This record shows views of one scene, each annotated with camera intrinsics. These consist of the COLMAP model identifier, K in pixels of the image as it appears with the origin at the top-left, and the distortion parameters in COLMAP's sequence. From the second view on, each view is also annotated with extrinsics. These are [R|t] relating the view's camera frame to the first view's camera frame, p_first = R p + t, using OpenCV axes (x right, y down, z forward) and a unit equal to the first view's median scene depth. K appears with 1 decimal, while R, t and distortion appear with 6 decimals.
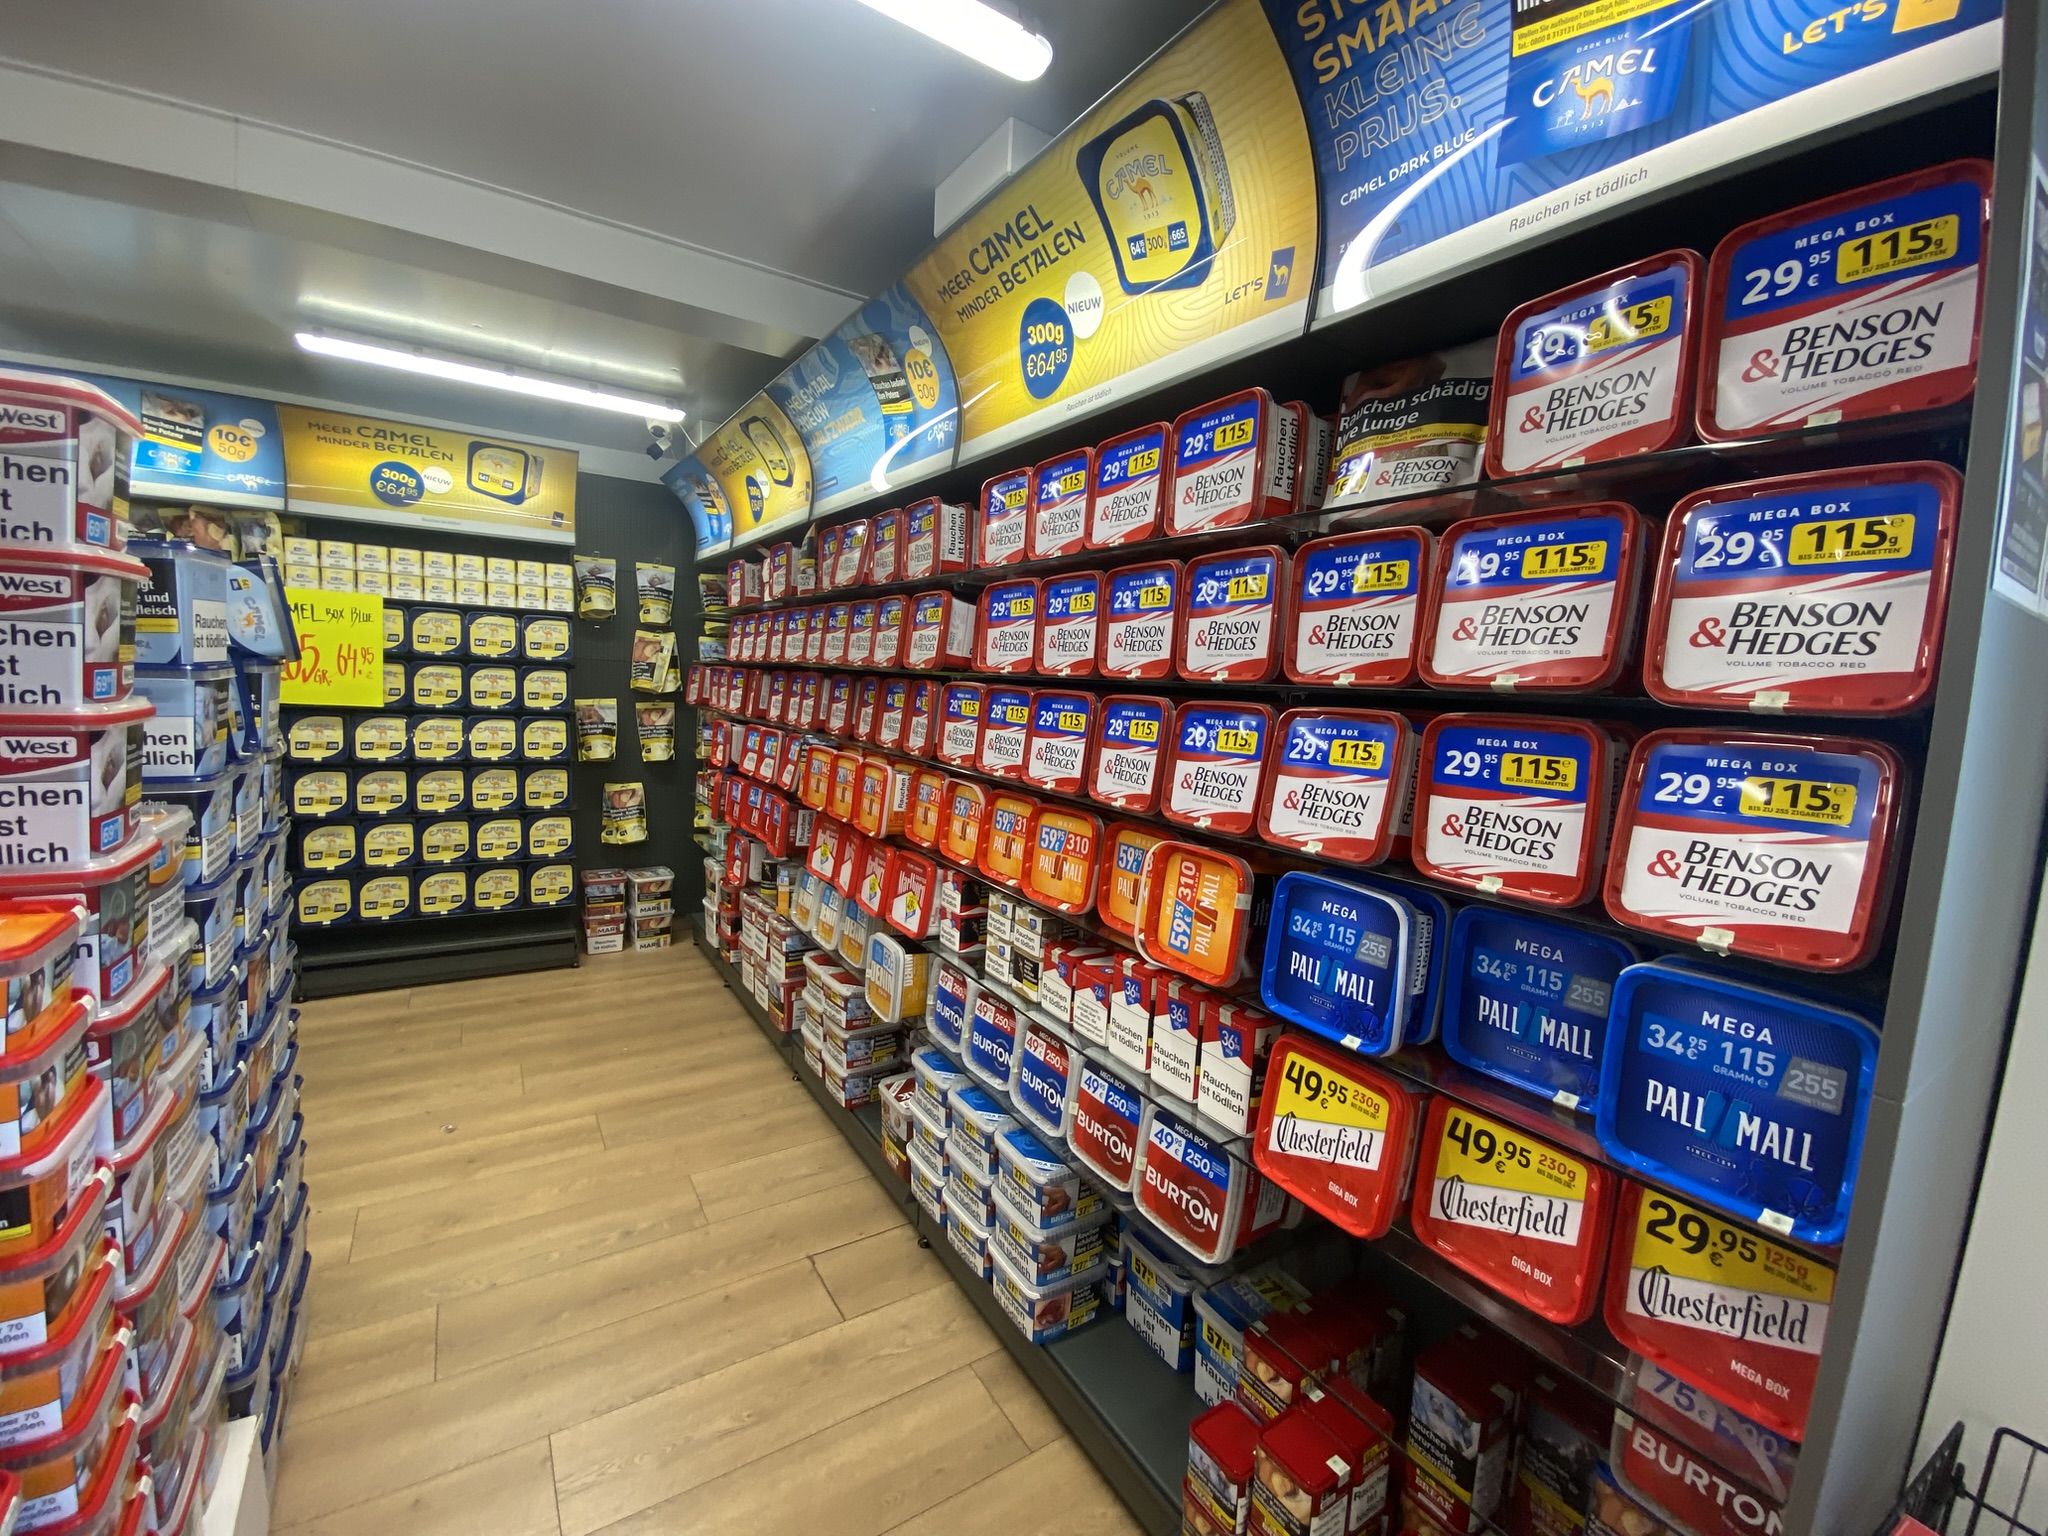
lens RADIAL K [[842.0, 0, 1017.2], [0, 842.0, 759.8], [0, 0, 1]] dist [-0.012060, -0.000395]
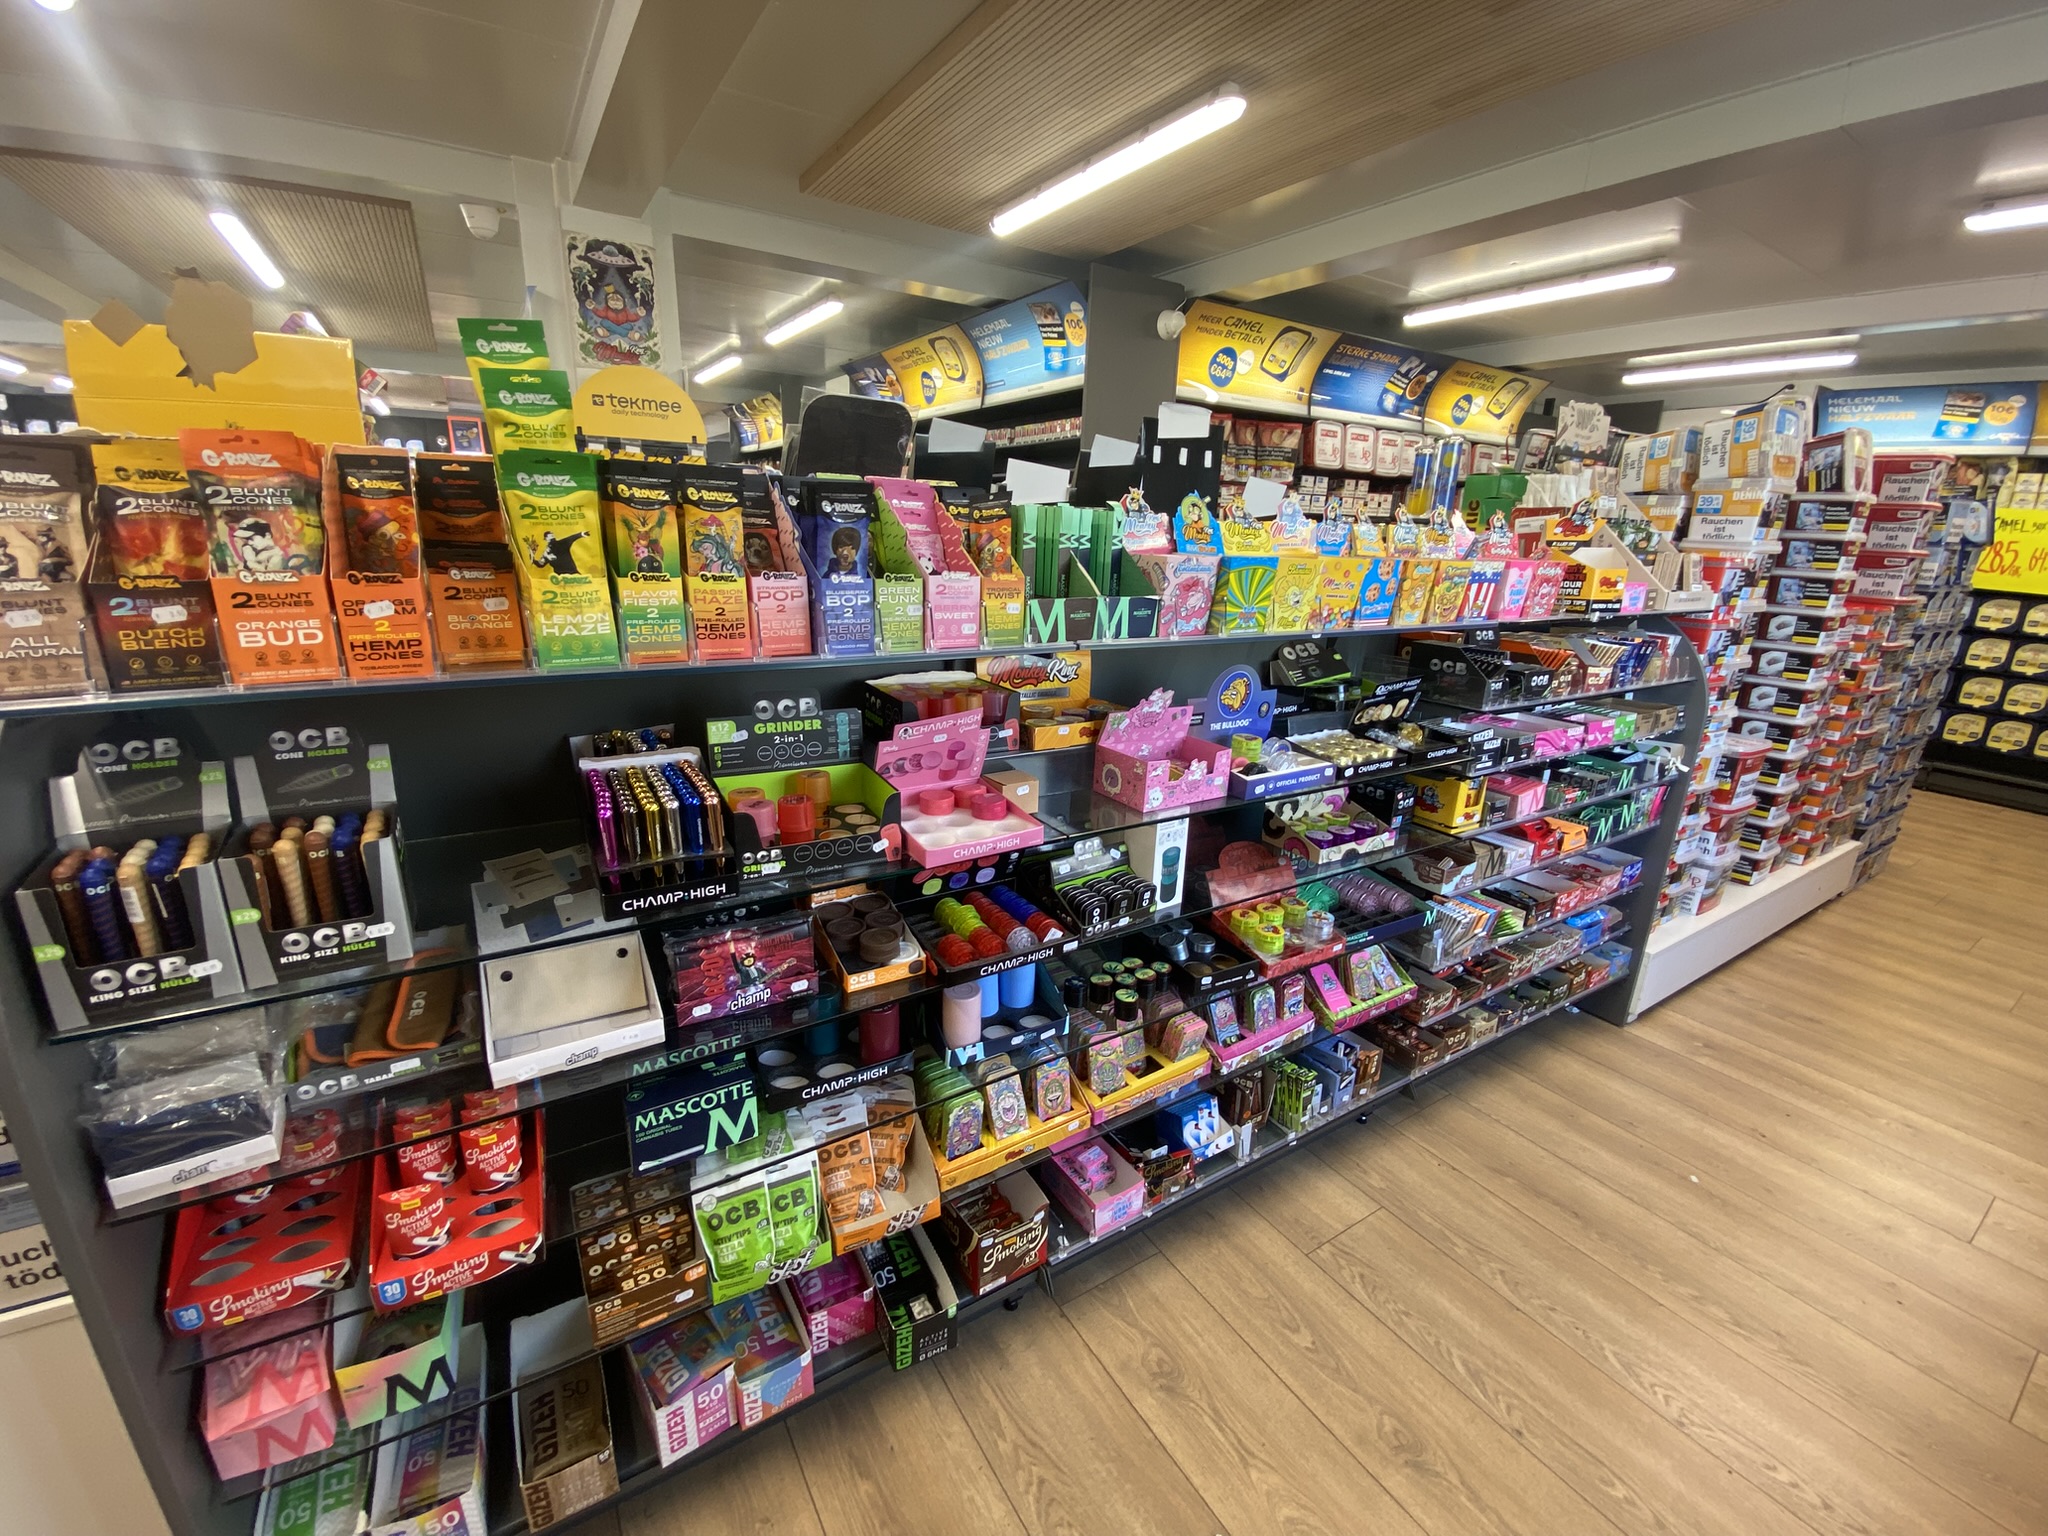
lens RADIAL K [[836.4, 0, 1015.8], [0, 836.4, 762.5], [0, 0, 1]] dist [-0.035339, -0.000636]
pose [[-0.034915, 0.224143, -0.973931, 0.615839], [-0.126940, 0.965637, 0.226785, 0.130616], [0.991296, 0.131549, -0.005263, -0.653029]]
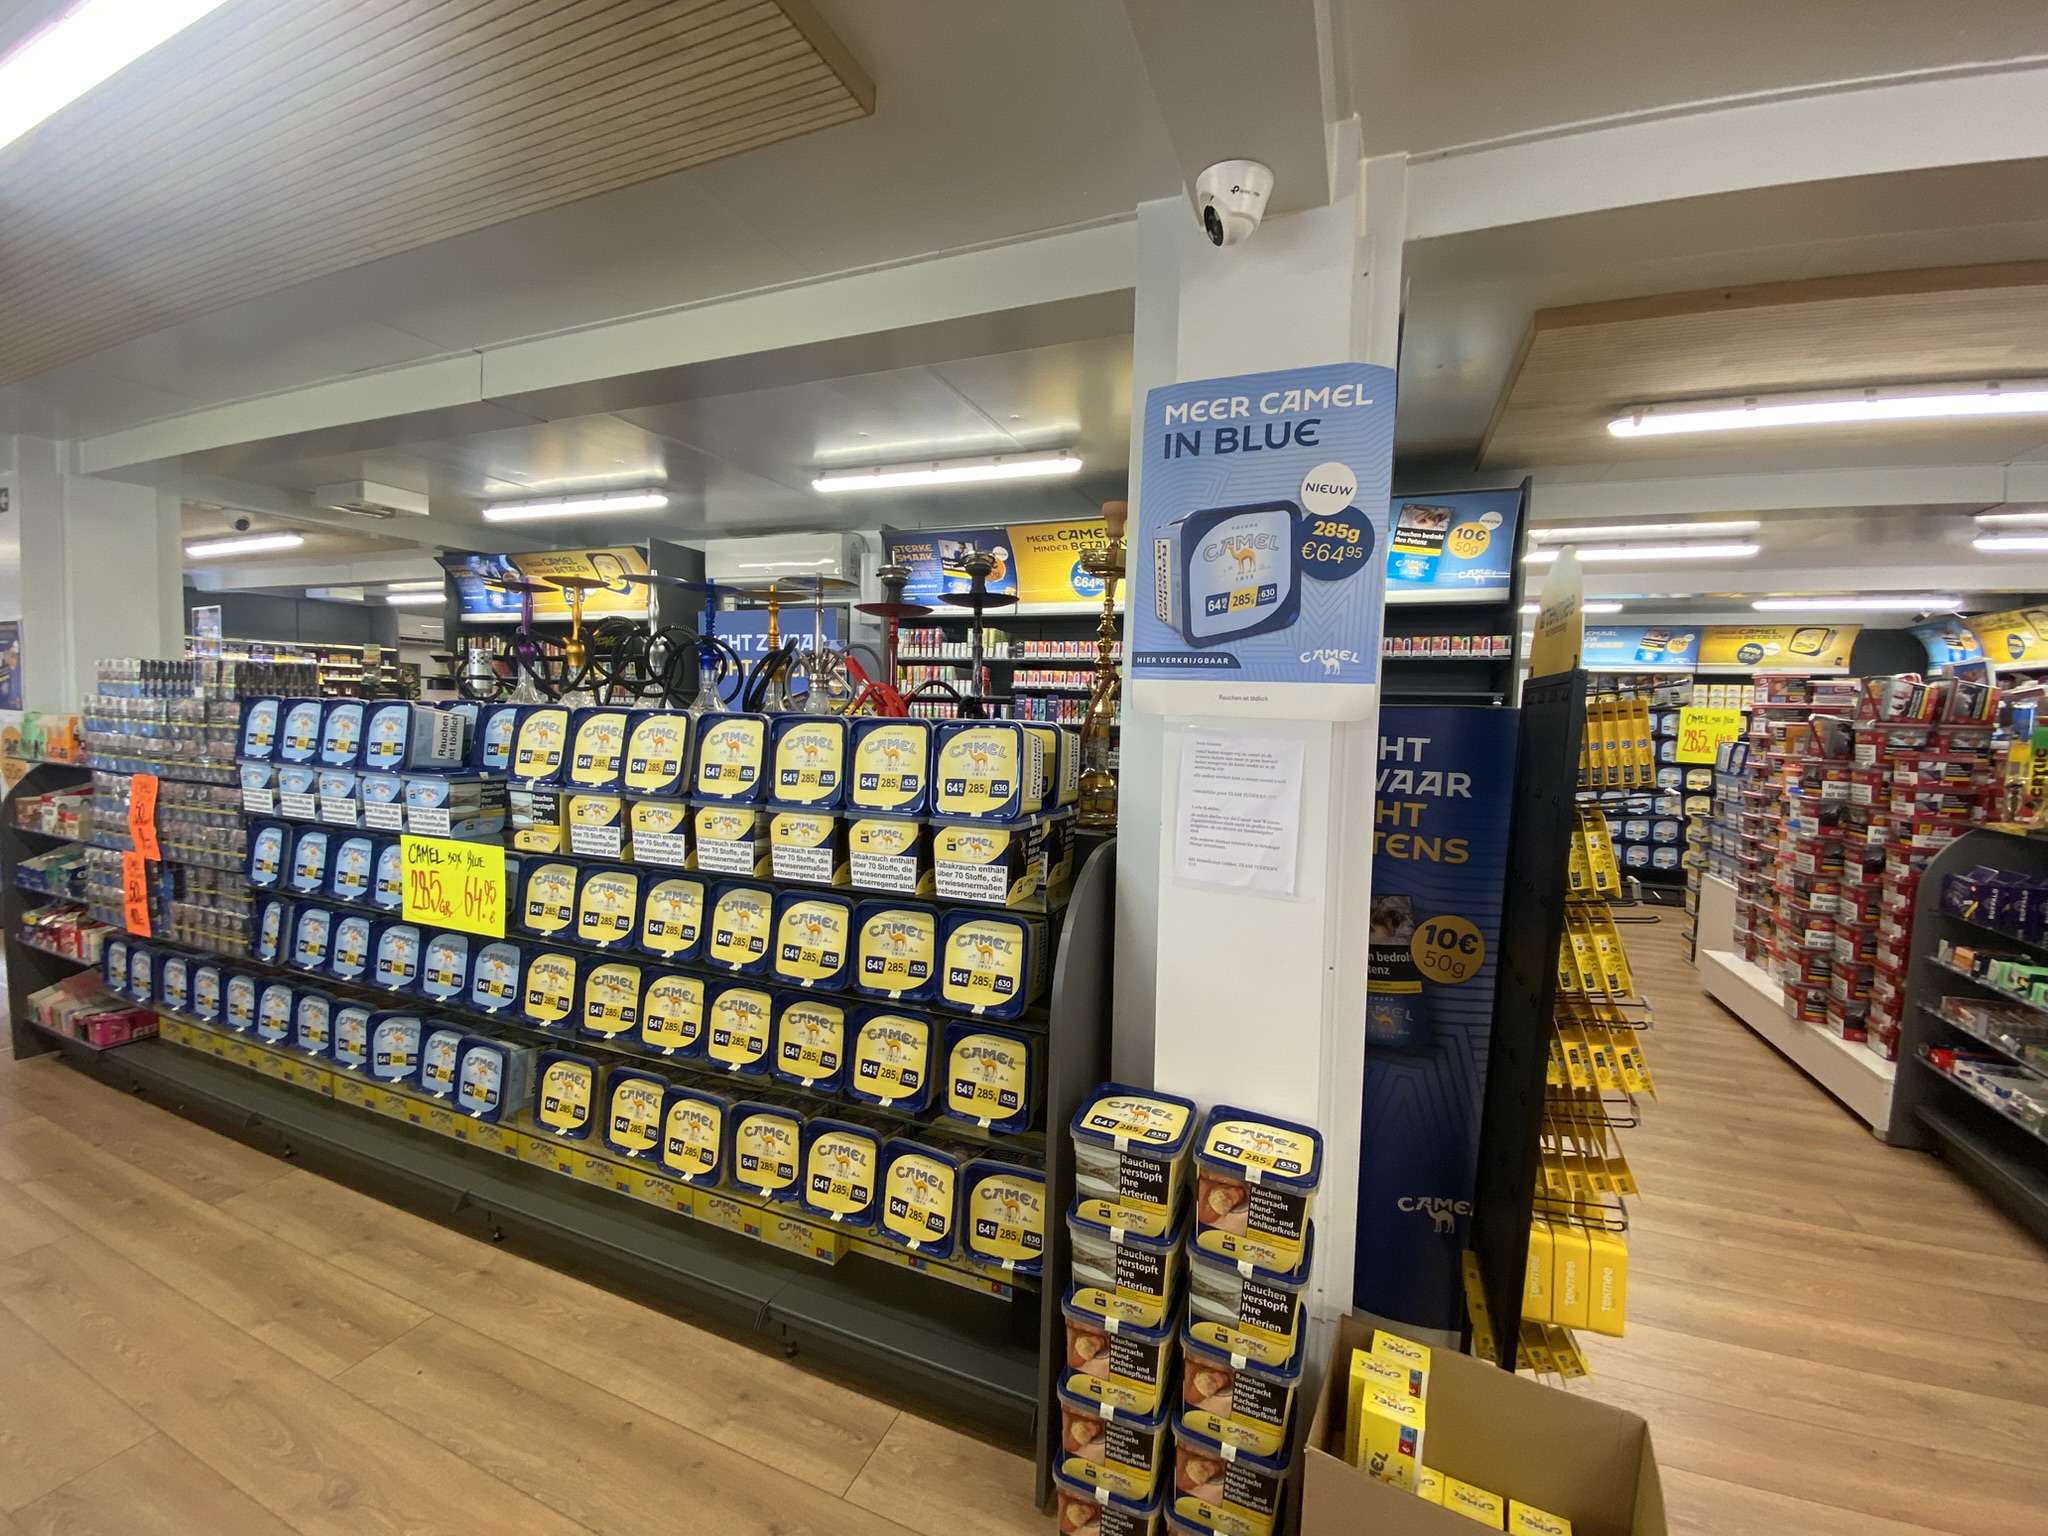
lens RADIAL K [[842.0, 0, 1020.1], [0, 842.0, 770.9], [0, 0, 1]] dist [-0.012060, -0.000395]
pose [[0.561194, 0.018389, -0.827480, -0.068628], [-0.074645, 0.996804, -0.028473, 0.142710], [0.824312, 0.077746, 0.560773, -1.605095]]
